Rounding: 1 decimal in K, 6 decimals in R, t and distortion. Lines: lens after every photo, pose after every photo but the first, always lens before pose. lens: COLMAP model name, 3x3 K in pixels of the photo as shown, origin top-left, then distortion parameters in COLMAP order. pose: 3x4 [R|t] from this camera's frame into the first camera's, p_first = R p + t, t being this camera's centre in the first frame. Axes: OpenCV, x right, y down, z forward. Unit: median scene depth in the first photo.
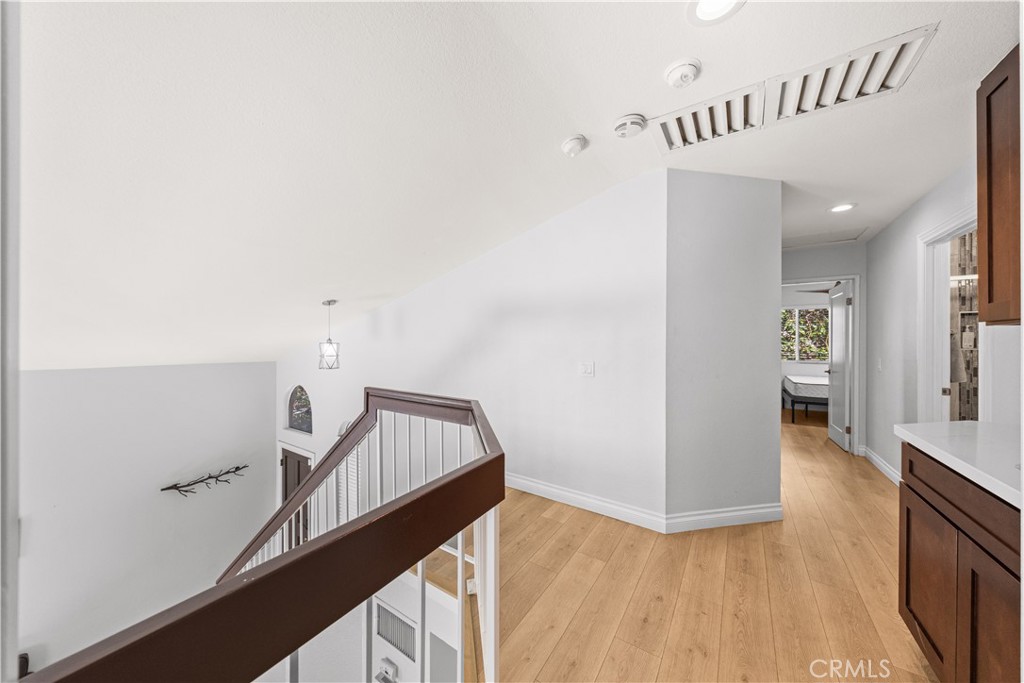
lens RADIAL K [[348.2, 0, 514.9], [0, 348.2, 341.1], [0, 0, 1]] dist [0.015989, -0.000381]
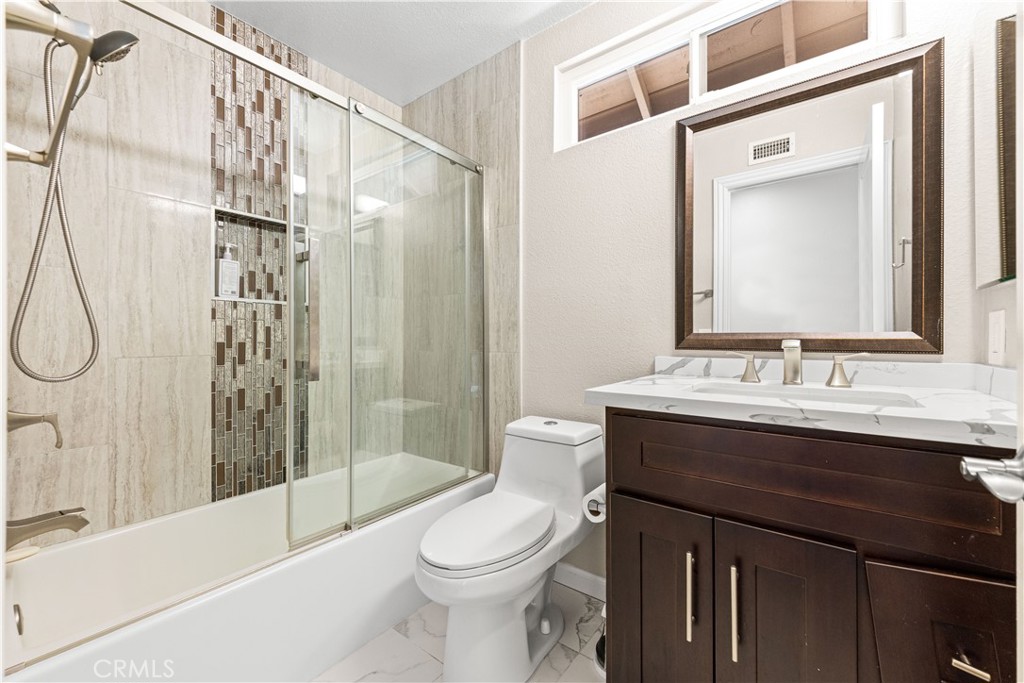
lens RADIAL K [[396.2, 0, 515.3], [0, 396.2, 339.8], [0, 0, 1]] dist [-0.000431, -0.000035]
pose [[0.085767, 0.002751, 0.996311, 0.835791], [-0.000232, 0.999996, -0.002741, 0.070635], [-0.996315, 0.000004, 0.085767, 0.625329]]
